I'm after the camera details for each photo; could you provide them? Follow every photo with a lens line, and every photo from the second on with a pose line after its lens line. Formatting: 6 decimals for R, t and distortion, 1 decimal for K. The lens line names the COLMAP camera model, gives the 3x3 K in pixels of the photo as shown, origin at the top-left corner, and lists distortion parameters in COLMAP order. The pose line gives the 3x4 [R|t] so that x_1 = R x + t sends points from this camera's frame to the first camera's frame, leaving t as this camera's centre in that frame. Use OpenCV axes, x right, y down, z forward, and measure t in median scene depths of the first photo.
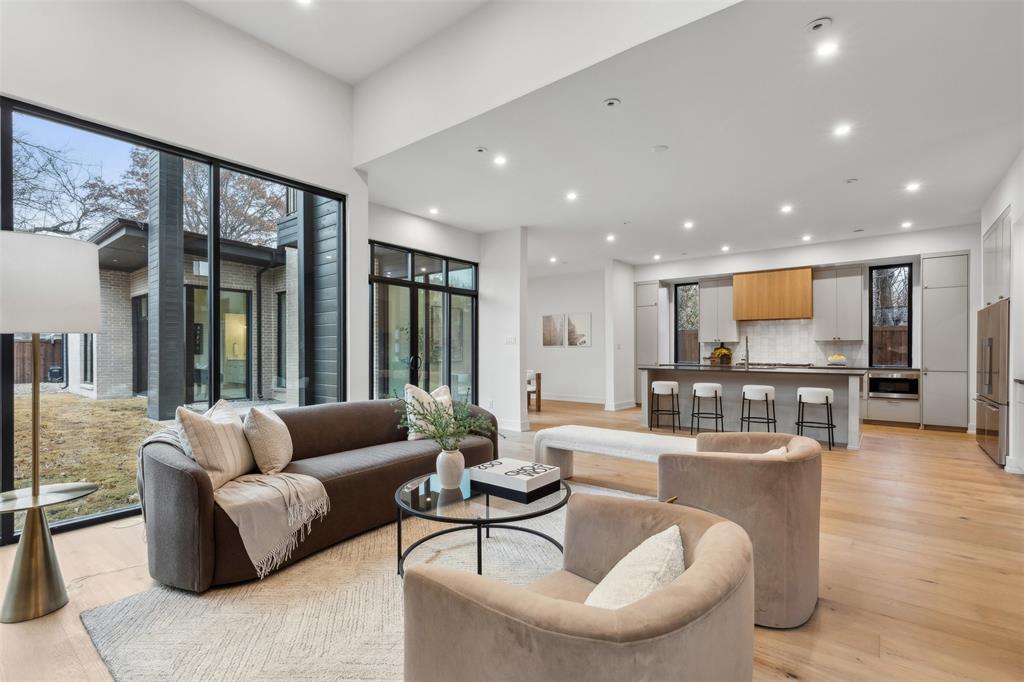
lens RADIAL K [[460.9, 0, 515.1], [0, 460.9, 351.1], [0, 0, 1]] dist [0.008194, -0.001159]
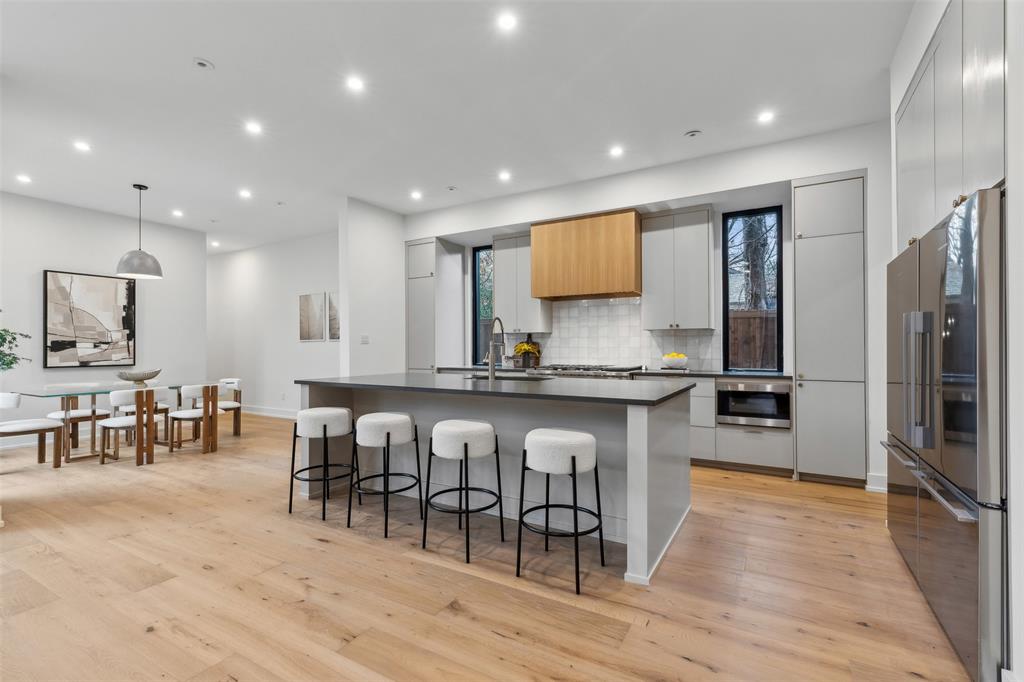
lens RADIAL K [[460.9, 0, 510.2], [0, 460.9, 342.2], [0, 0, 1]] dist [0.008194, -0.001159]
pose [[0.989861, 0.000111, 0.142038, 0.379866], [0.001727, 0.999916, -0.012814, 0.001743], [-0.142027, 0.012929, 0.989778, 0.408943]]
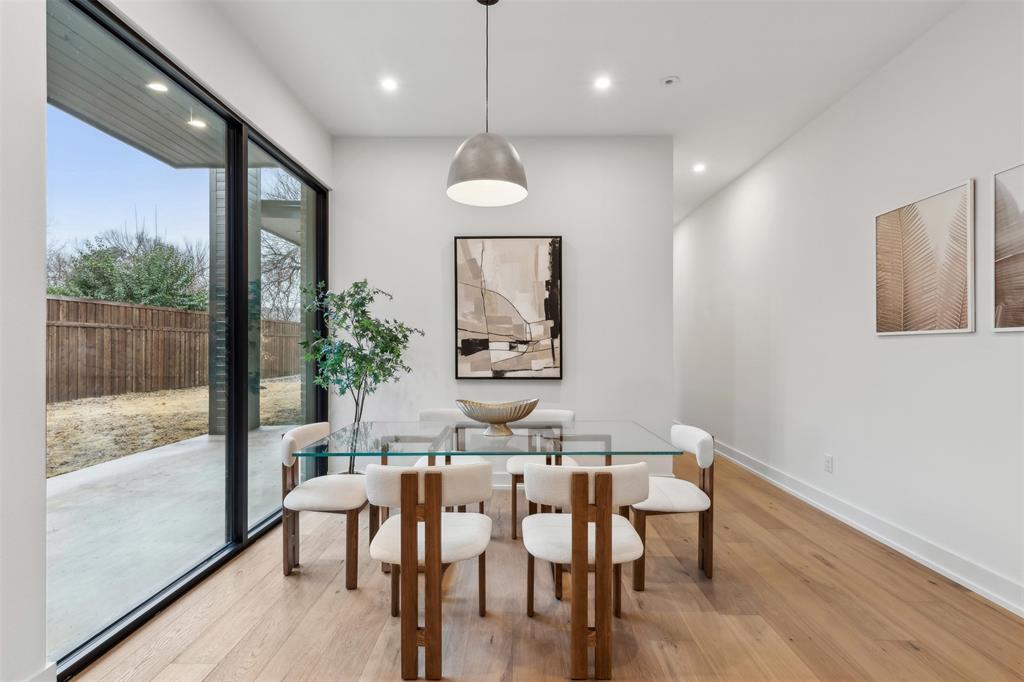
lens RADIAL K [[460.9, 0, 511.3], [0, 460.9, 344.6], [0, 0, 1]] dist [0.008194, -0.001159]
pose [[0.610569, 0.001401, -0.791962, 0.198269], [-0.003291, 0.999994, -0.000767, -0.005114], [0.791956, 0.003075, 0.610570, 0.963183]]
